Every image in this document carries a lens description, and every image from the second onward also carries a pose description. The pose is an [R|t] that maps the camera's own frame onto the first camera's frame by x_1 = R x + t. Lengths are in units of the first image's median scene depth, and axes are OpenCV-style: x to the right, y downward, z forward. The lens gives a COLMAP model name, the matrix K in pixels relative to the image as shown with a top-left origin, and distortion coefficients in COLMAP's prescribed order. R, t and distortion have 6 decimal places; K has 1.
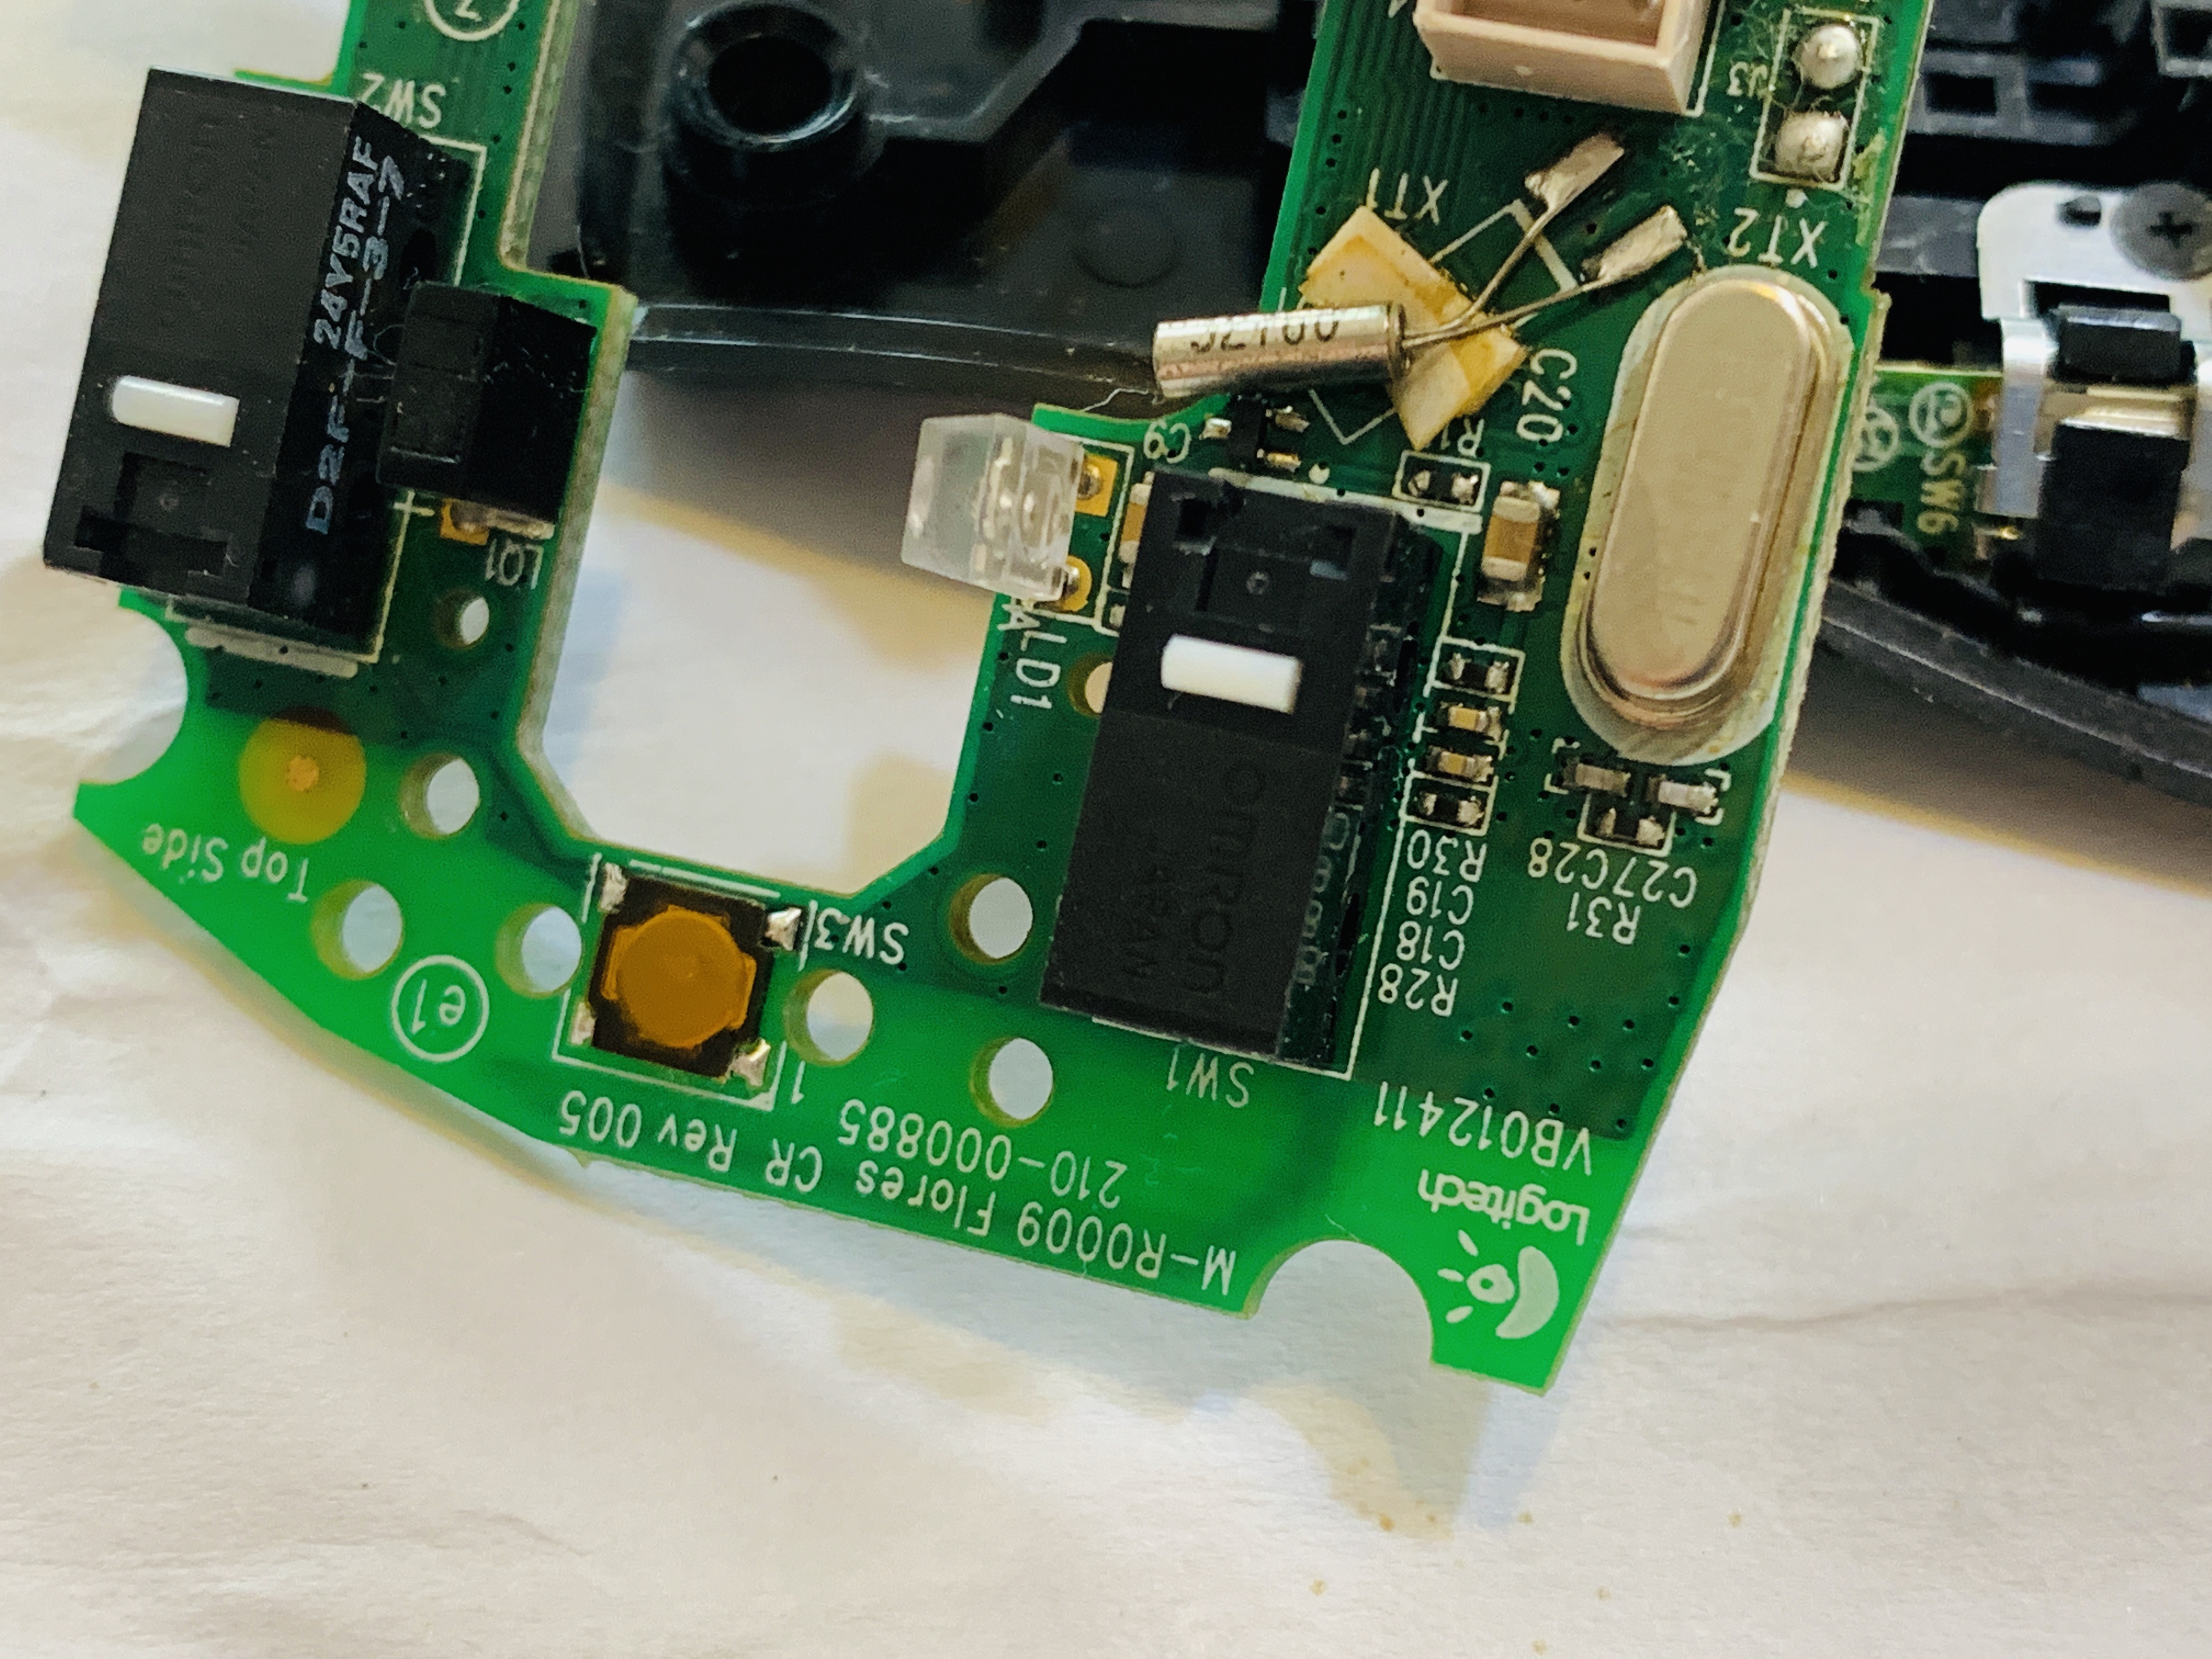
lens RADIAL K [[3475.0, 0, 1106.0], [0, 3475.0, 829.5], [0, 0, 1]] dist [0.171387, -0.643865]
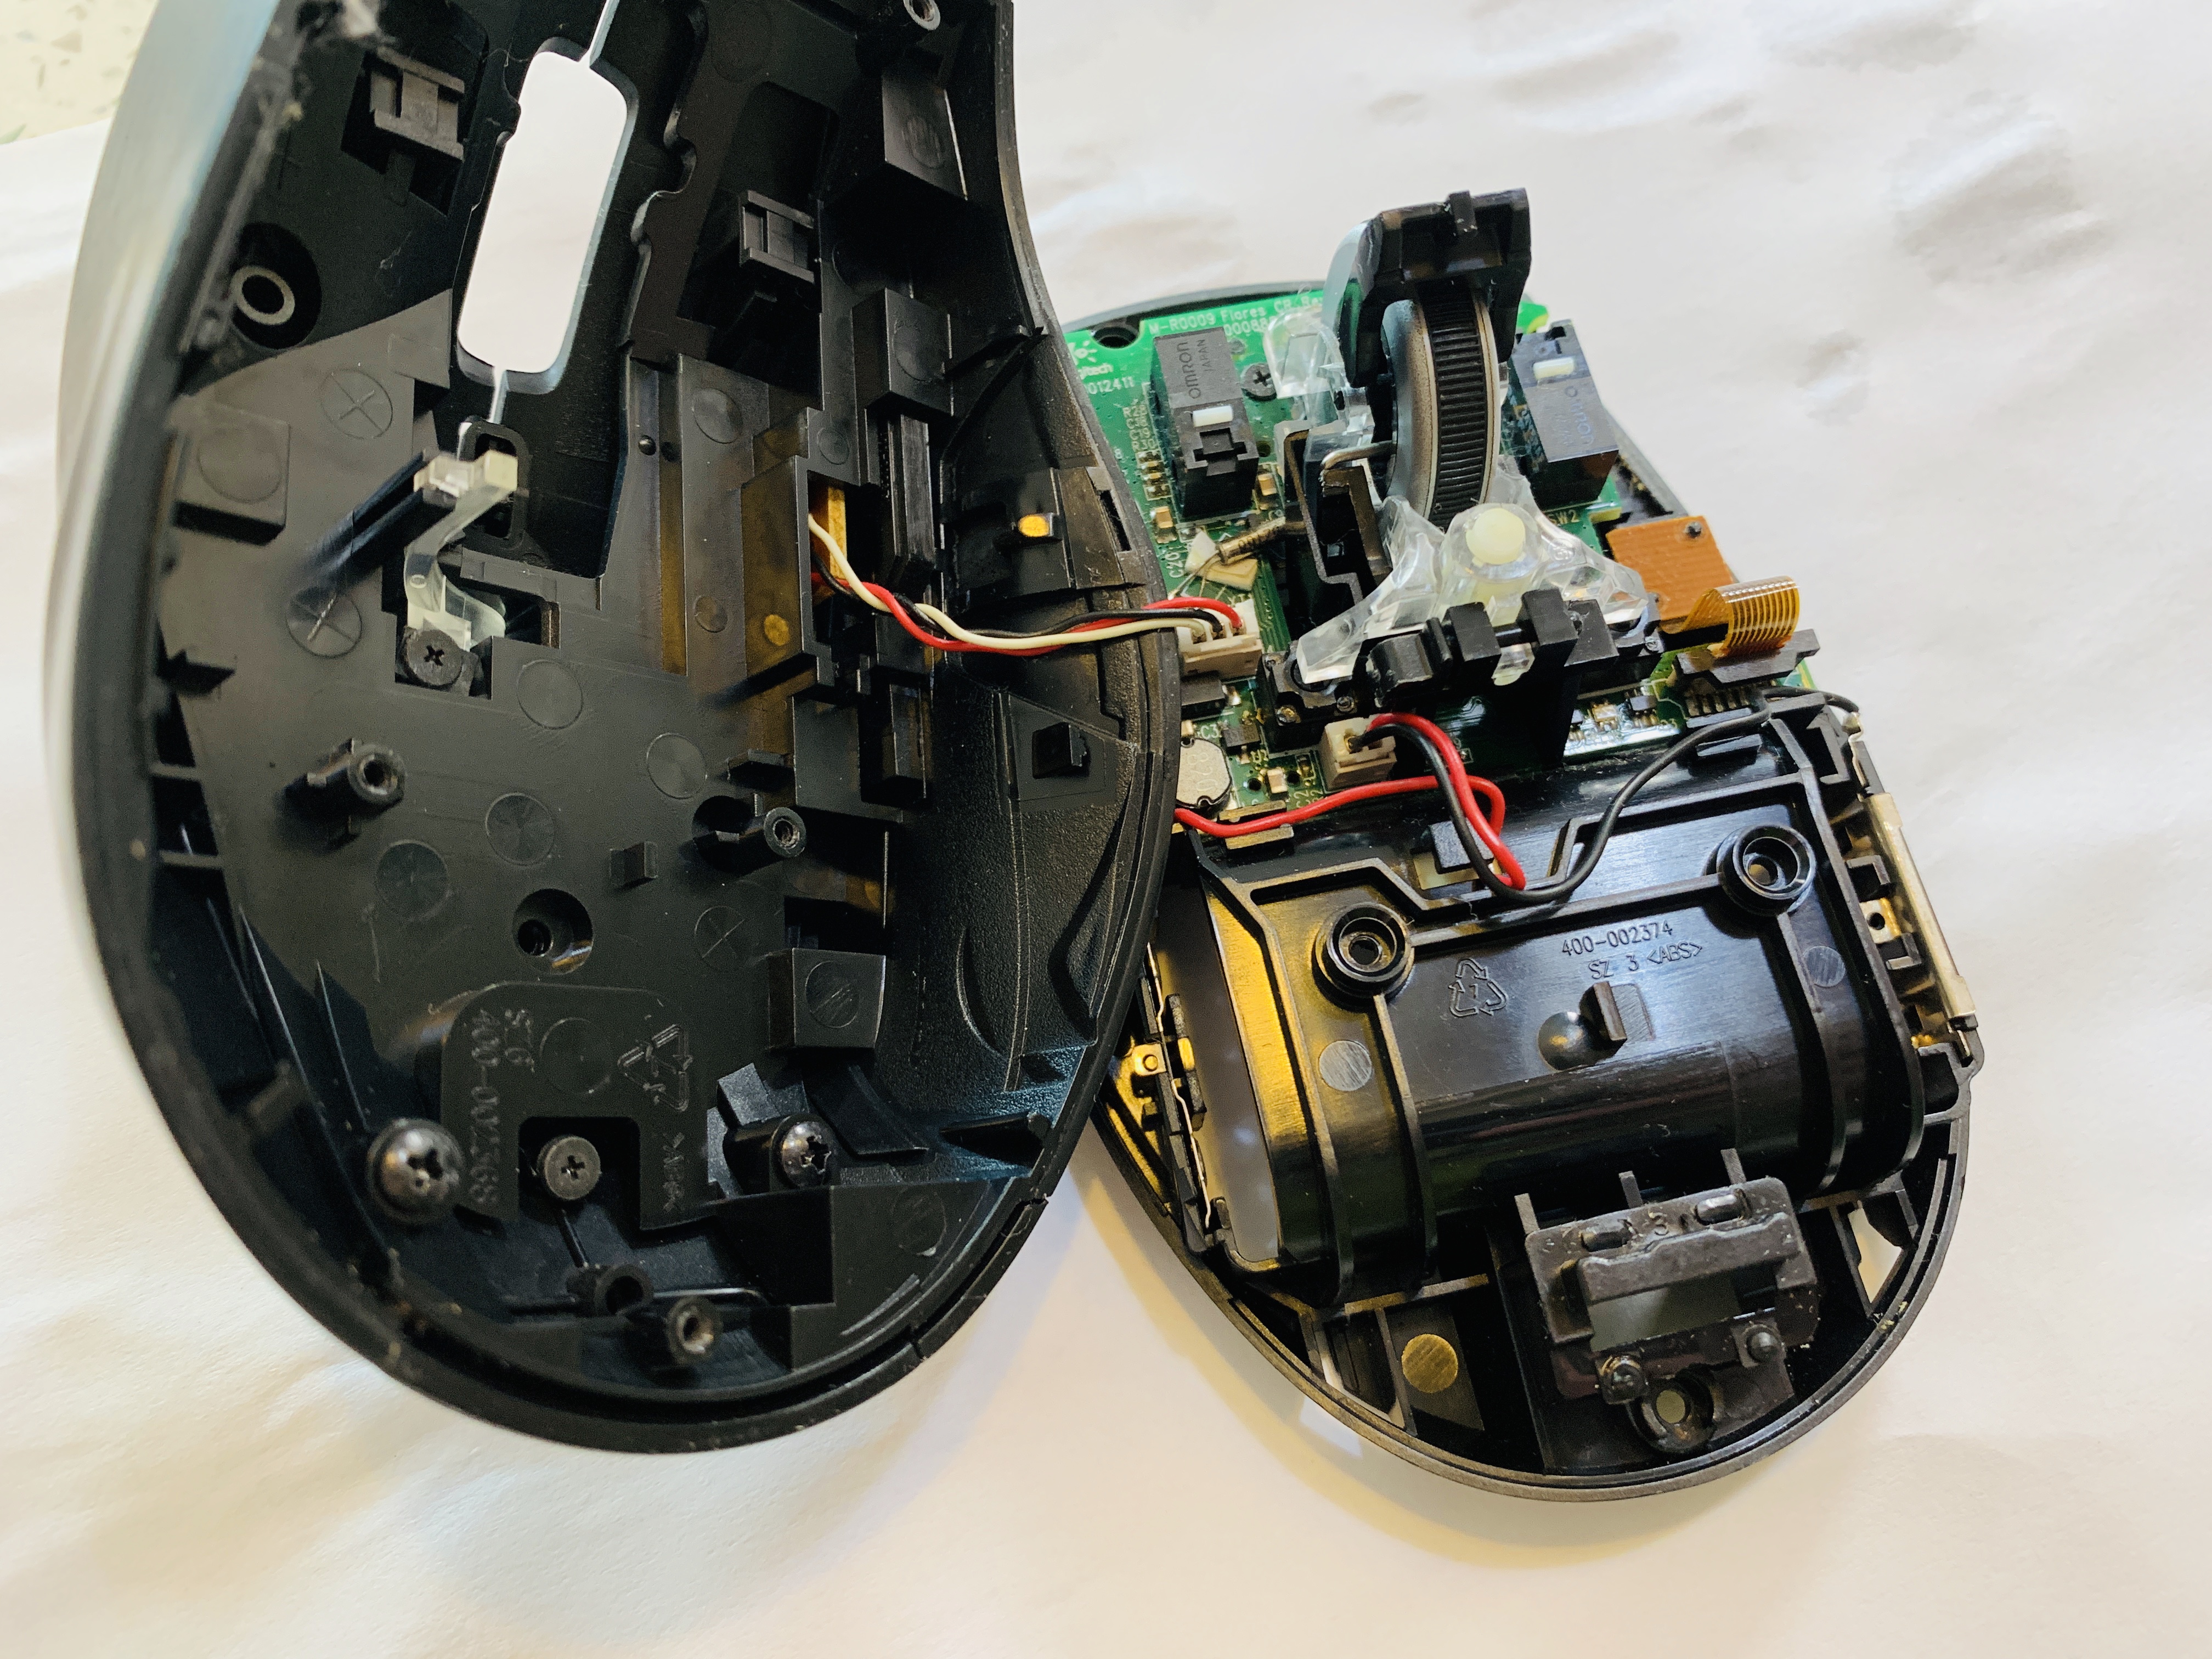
lens RADIAL K [[1771.4, 0, 1106.0], [0, 1771.4, 829.5], [0, 0, 1]] dist [0.008654, -0.000112]
pose [[-0.879949, 0.468012, 0.081572, 0.164678], [-0.404346, -0.827968, 0.388553, -0.953111], [0.249386, 0.308923, 0.917809, -0.472622]]
